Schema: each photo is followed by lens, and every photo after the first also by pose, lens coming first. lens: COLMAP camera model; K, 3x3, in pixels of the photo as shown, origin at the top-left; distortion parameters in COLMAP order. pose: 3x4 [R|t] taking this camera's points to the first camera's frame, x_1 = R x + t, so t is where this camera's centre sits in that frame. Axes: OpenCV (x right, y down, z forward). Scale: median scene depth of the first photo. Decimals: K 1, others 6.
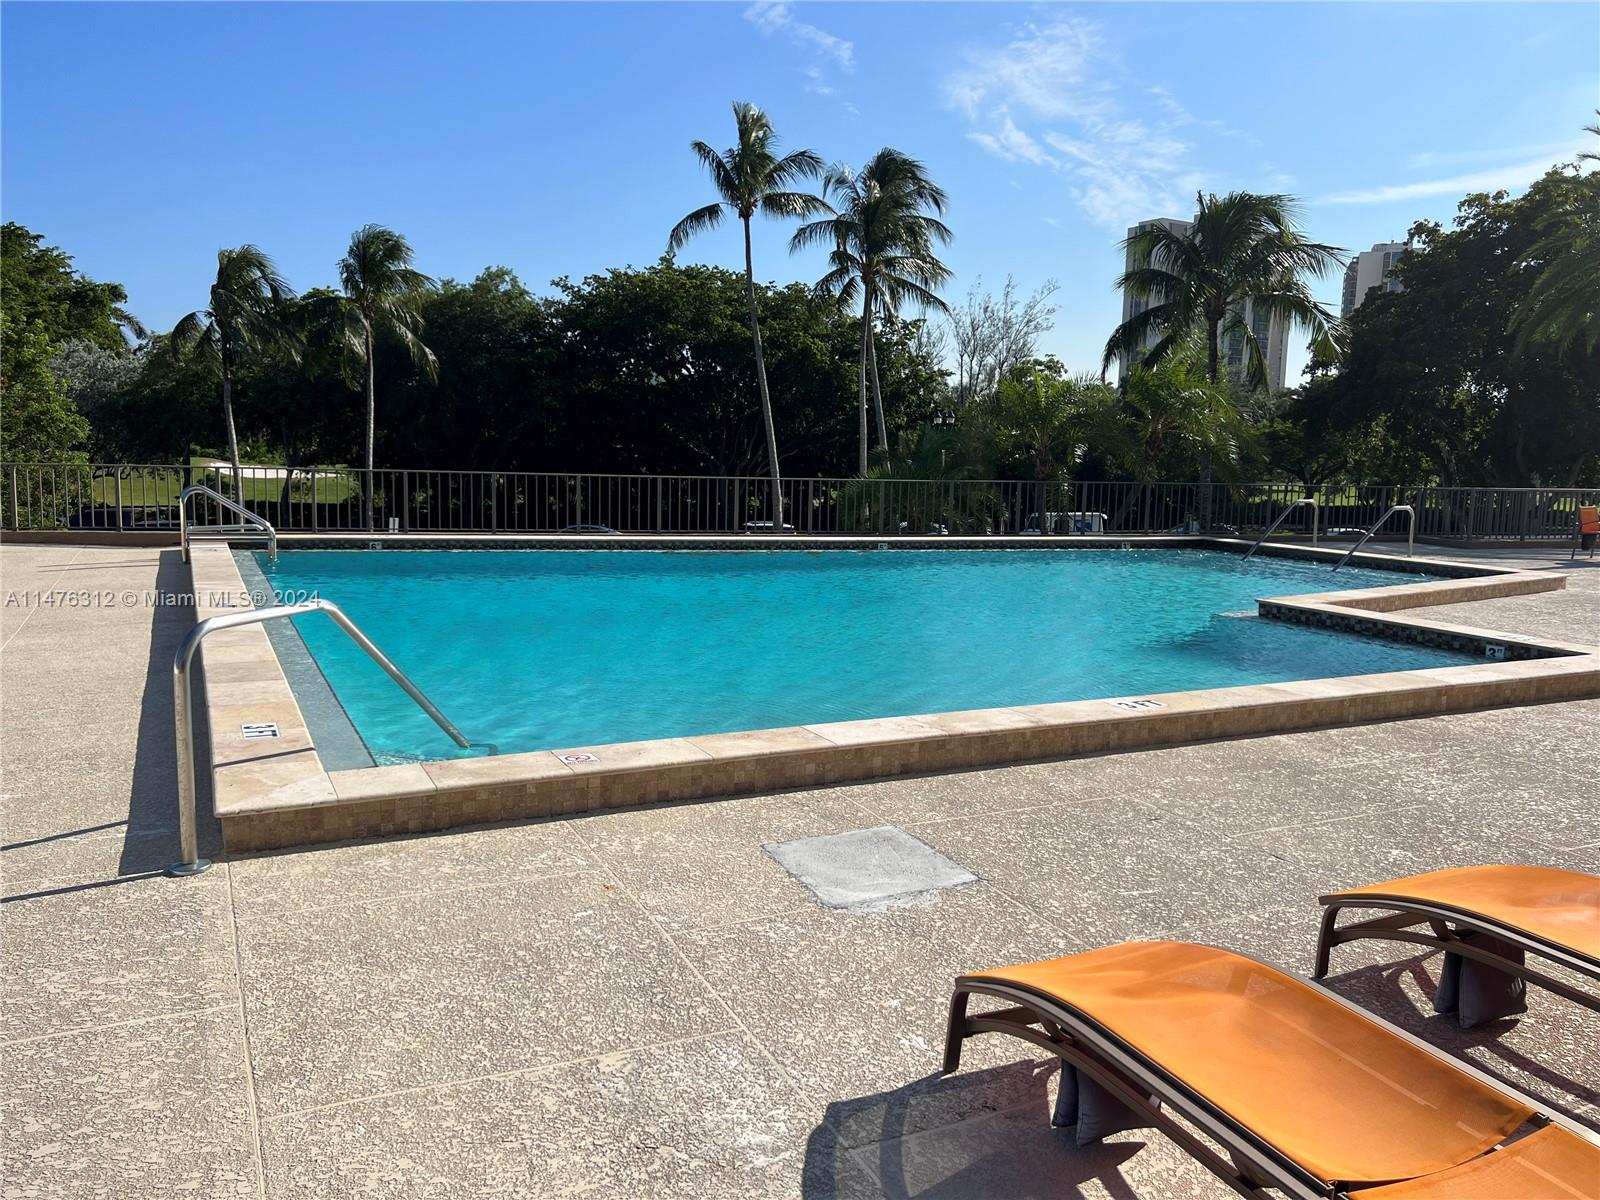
lens RADIAL K [[1189.8, 0, 800.0], [0, 1189.8, 600.0], [0, 0, 1]] dist [0.072107, -0.087517]
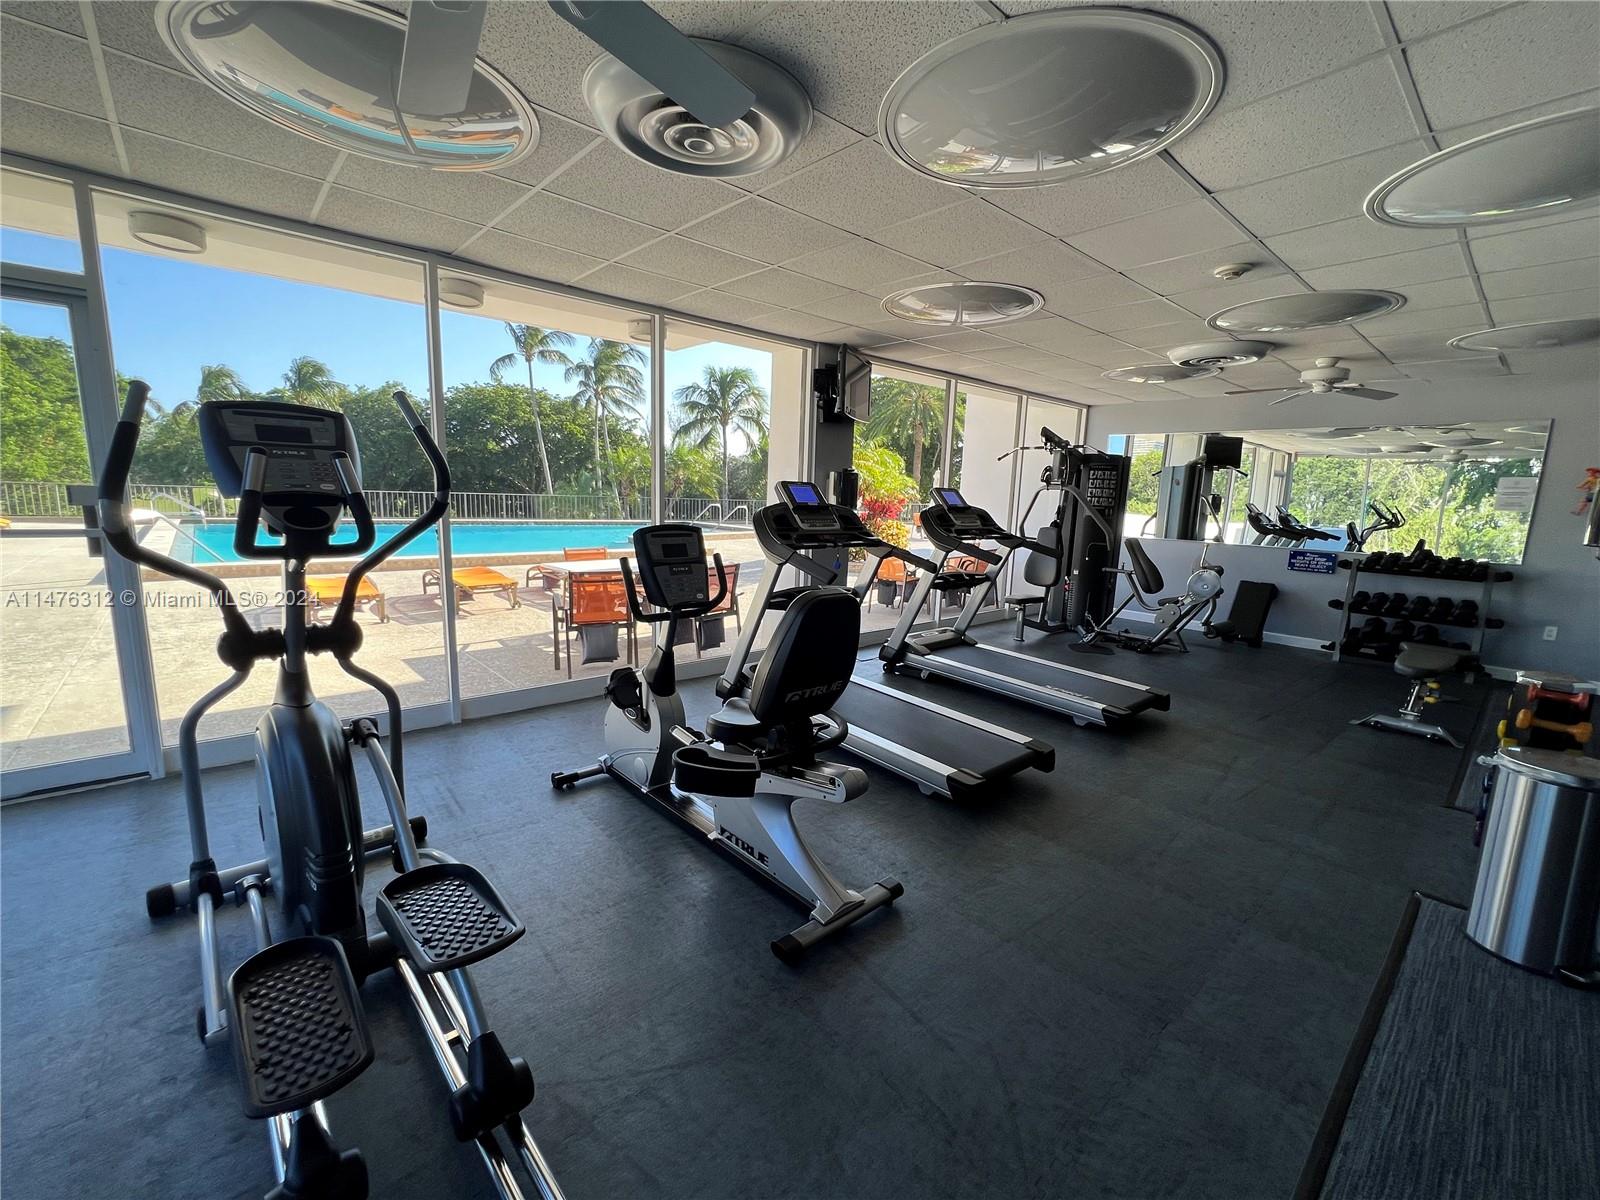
lens RADIAL K [[667.7, 0, 800.0], [0, 667.7, 600.0], [0, 0, 1]] dist [0.027855, -0.000007]
pose [[0.973896, -0.036260, 0.224080, 0.122955], [0.026284, 0.998533, 0.047344, 0.024231], [-0.225468, -0.040219, 0.973420, -0.168861]]
